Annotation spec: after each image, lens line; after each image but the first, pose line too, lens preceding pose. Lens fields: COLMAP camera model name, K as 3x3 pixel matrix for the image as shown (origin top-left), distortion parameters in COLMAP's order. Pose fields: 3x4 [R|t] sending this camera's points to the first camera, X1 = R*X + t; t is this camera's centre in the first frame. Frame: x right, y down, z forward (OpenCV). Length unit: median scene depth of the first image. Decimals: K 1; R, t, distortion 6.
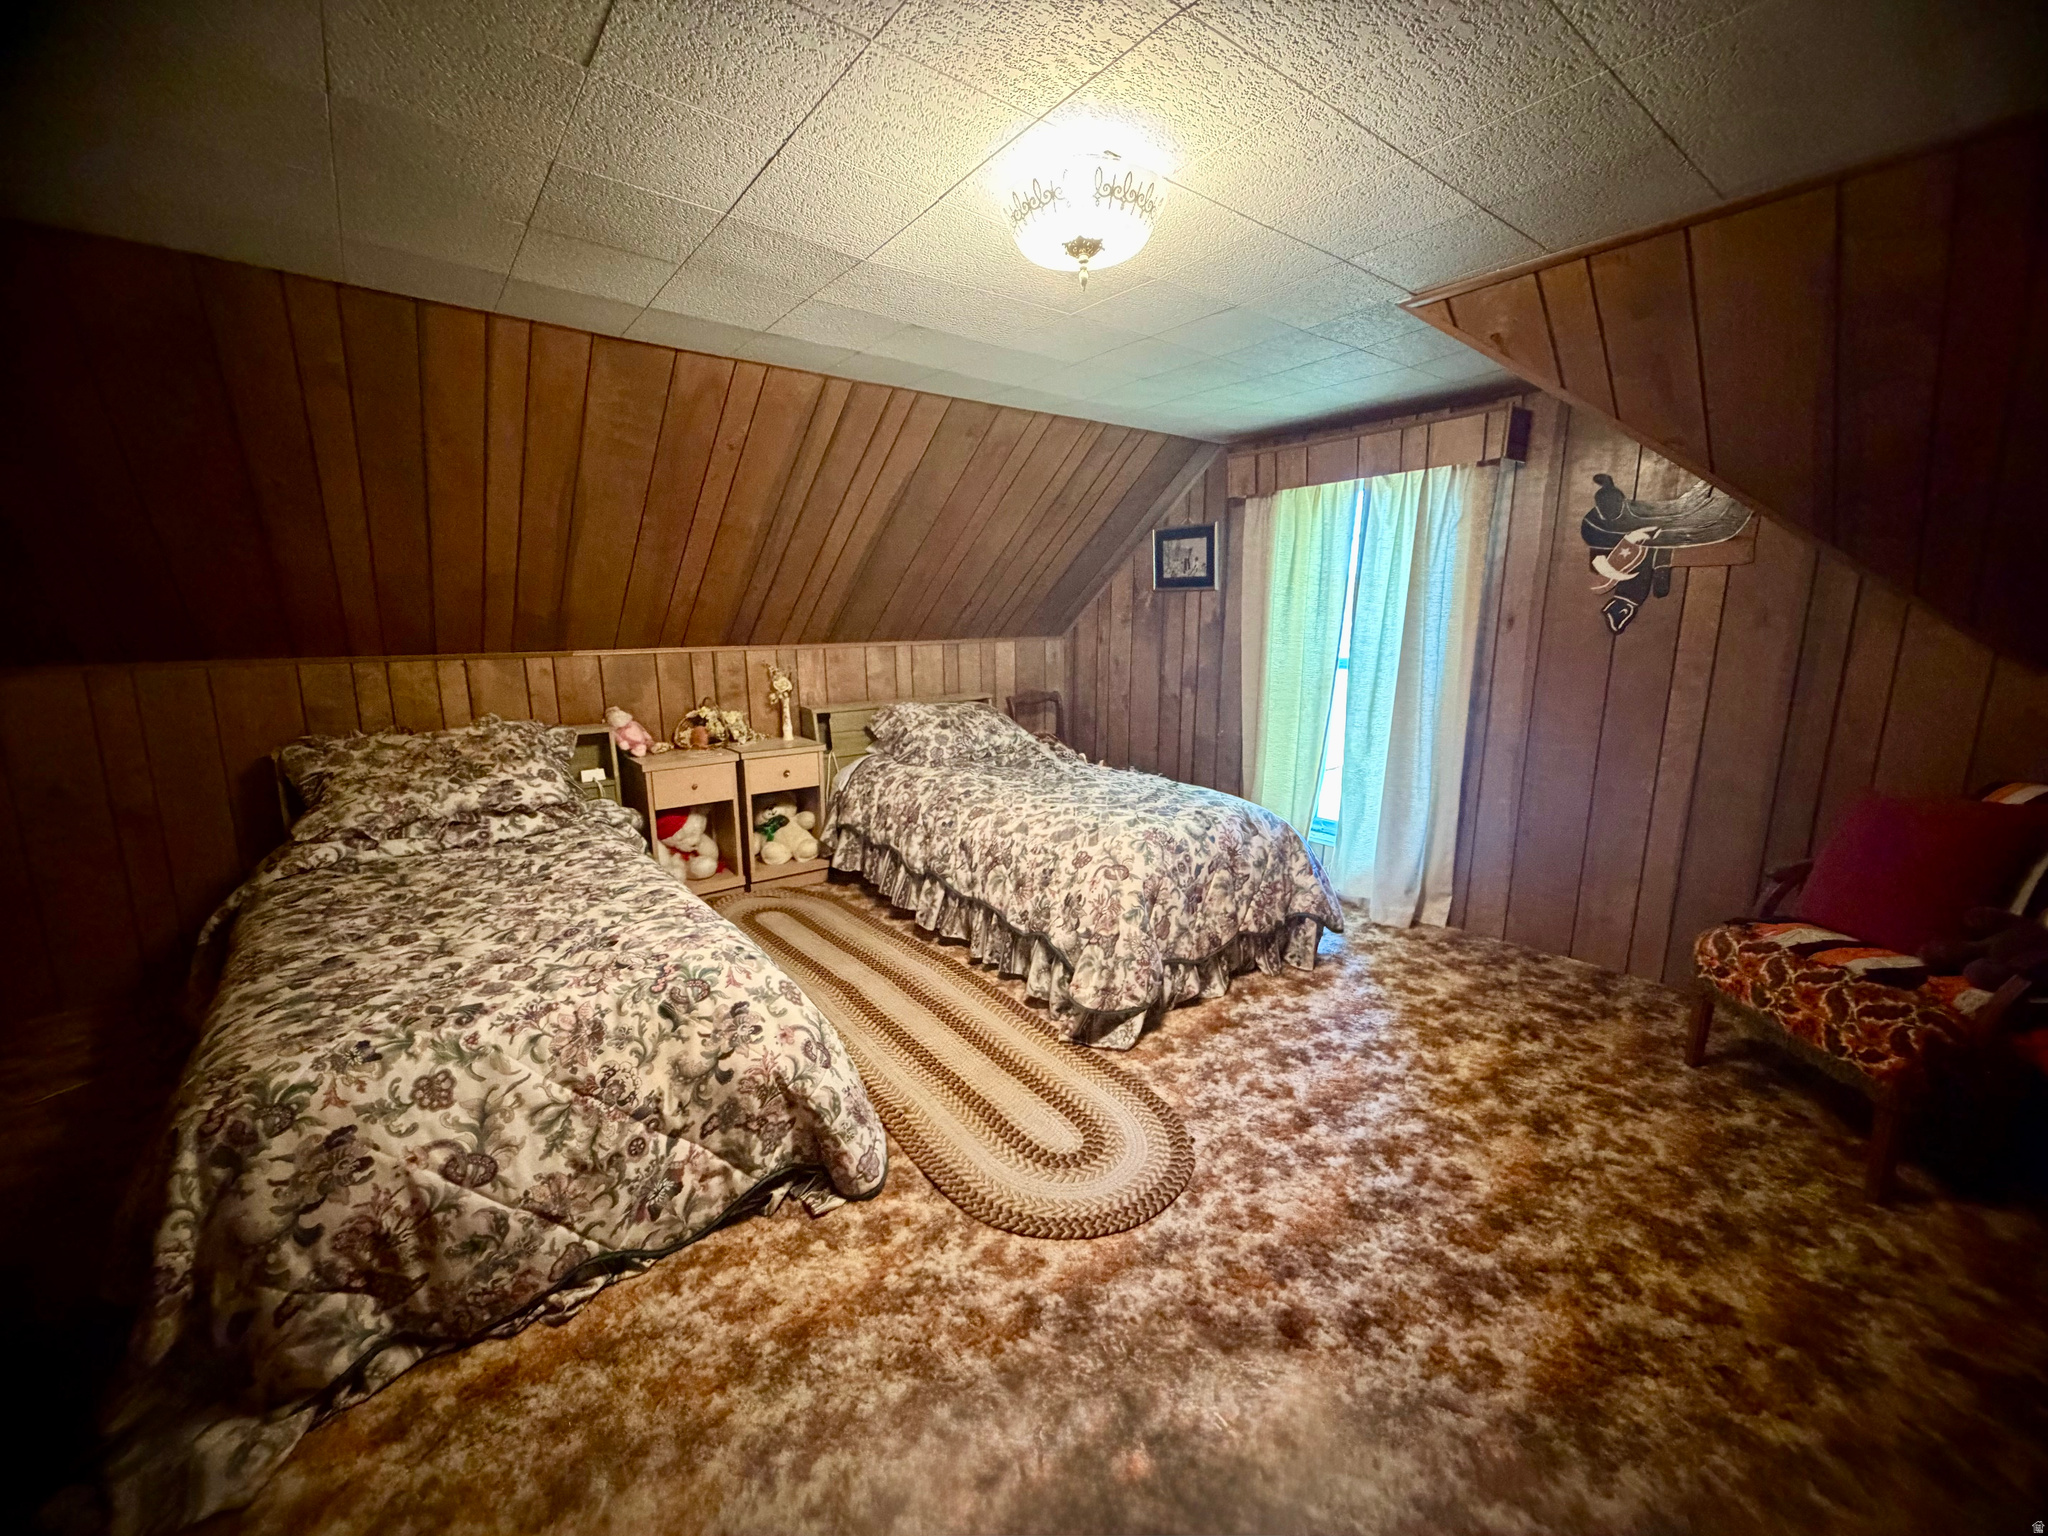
lens RADIAL K [[809.4, 0, 1019.6], [0, 809.4, 771.8], [0, 0, 1]] dist [-0.000432, 0.000049]
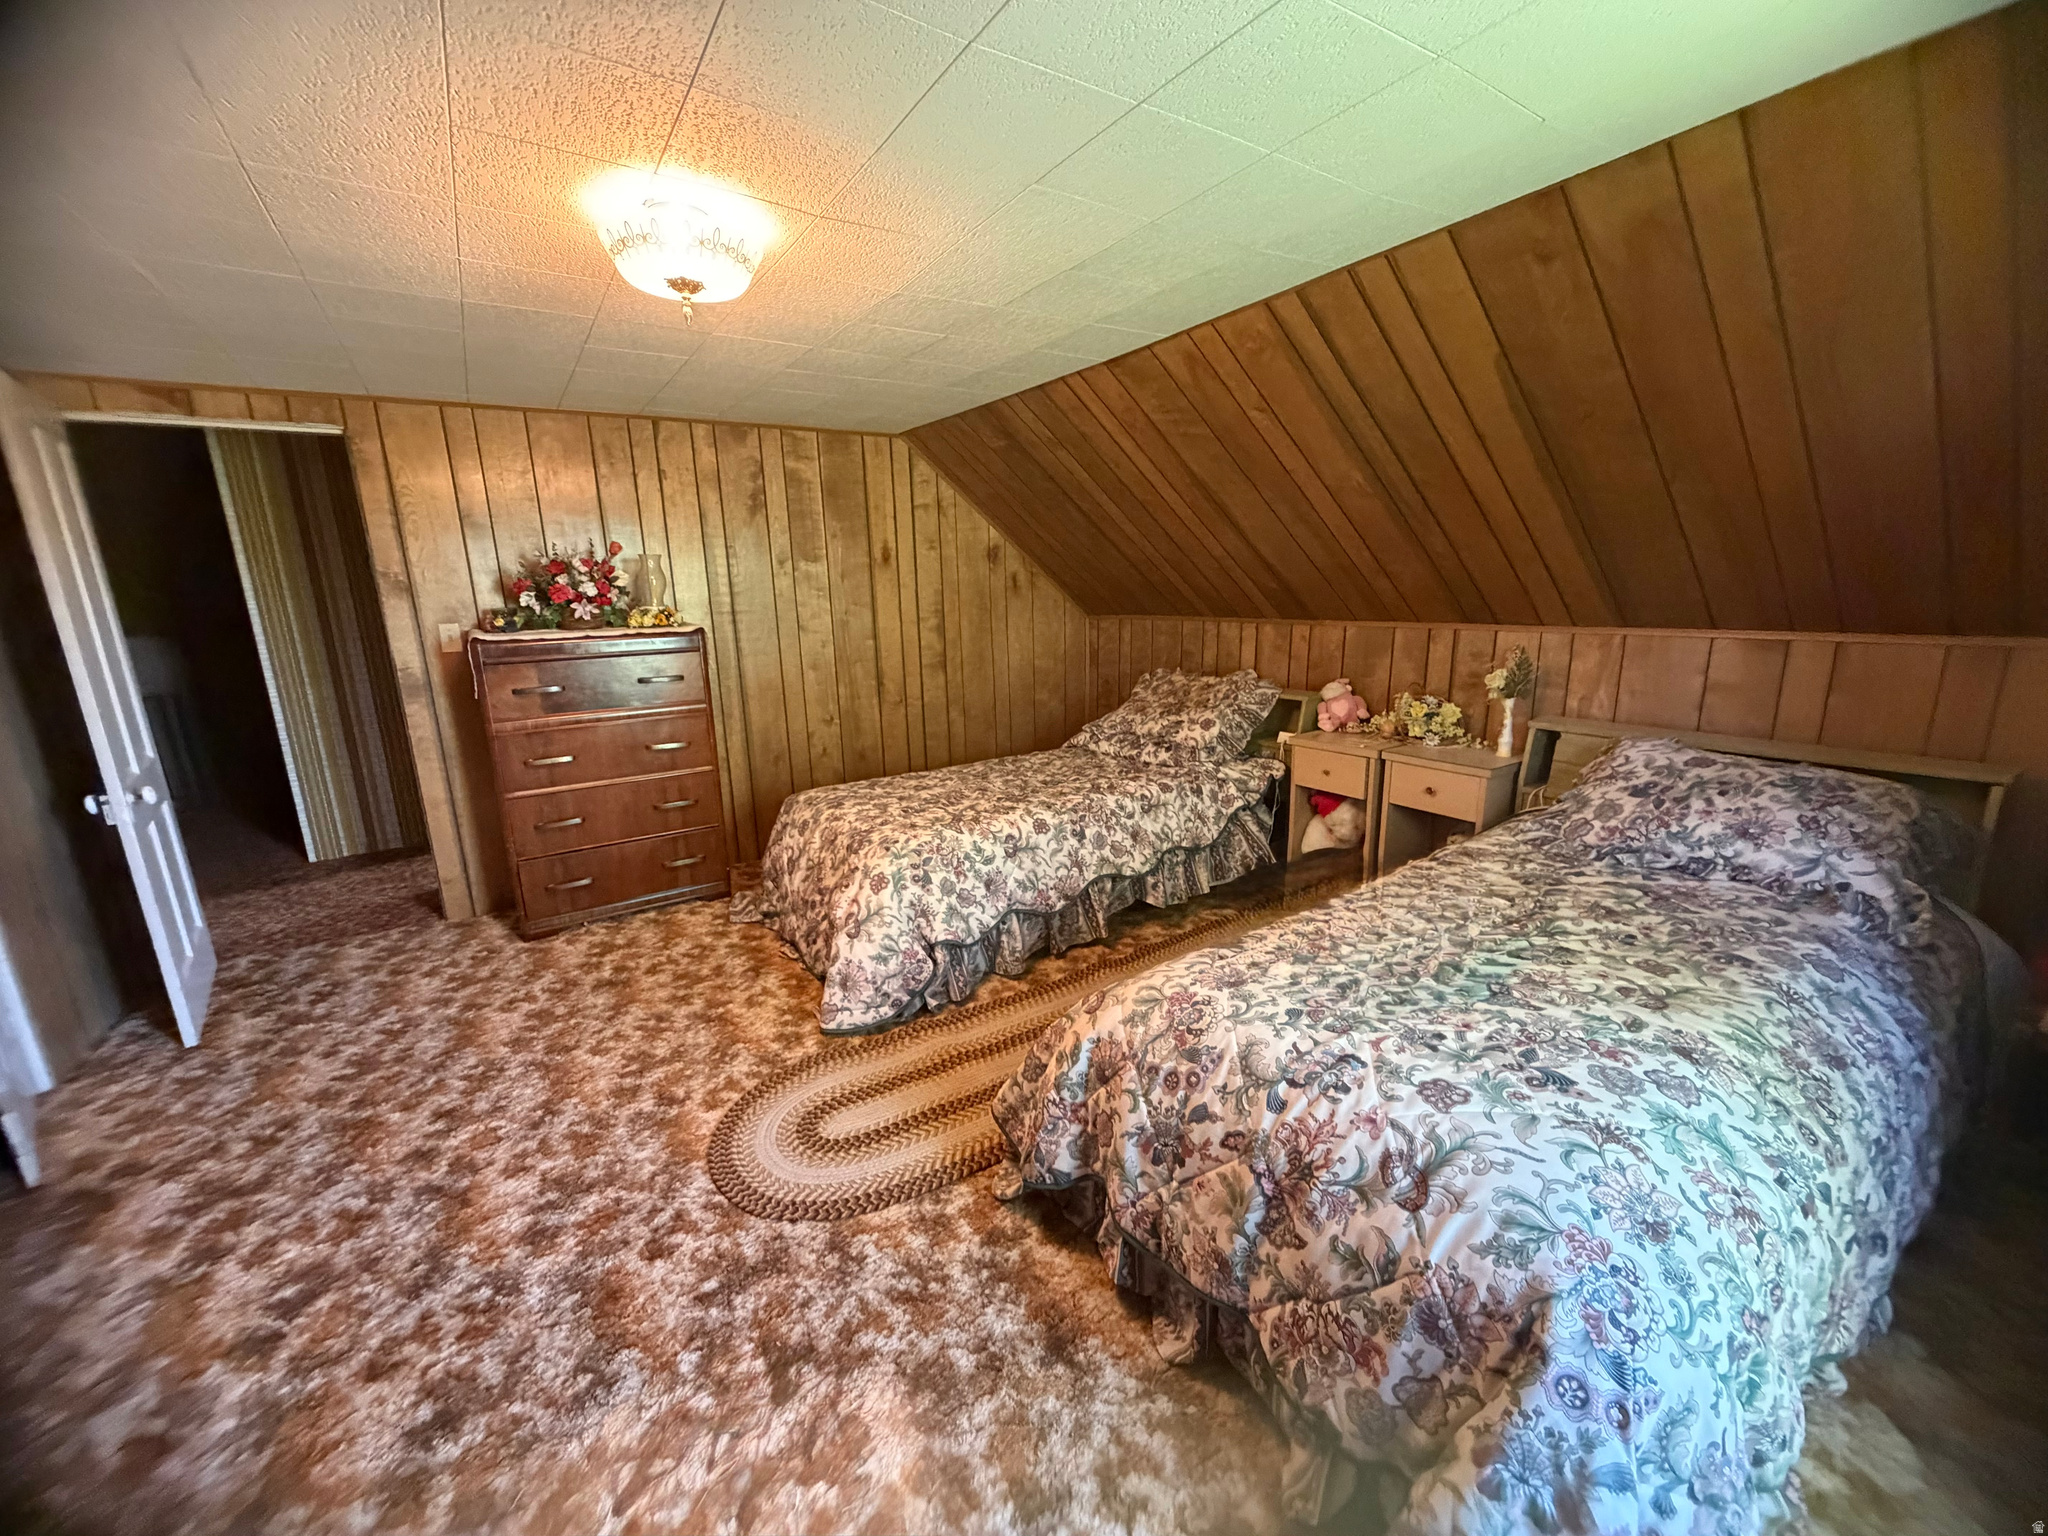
lens RADIAL K [[809.4, 0, 1016.1], [0, 809.4, 768.9], [0, 0, 1]] dist [-0.000432, 0.000049]
pose [[-0.092645, 0.230043, -0.968761, 0.873116], [-0.159059, 0.957031, 0.242469, -0.250845], [0.982913, 0.176554, -0.052073, 1.125221]]
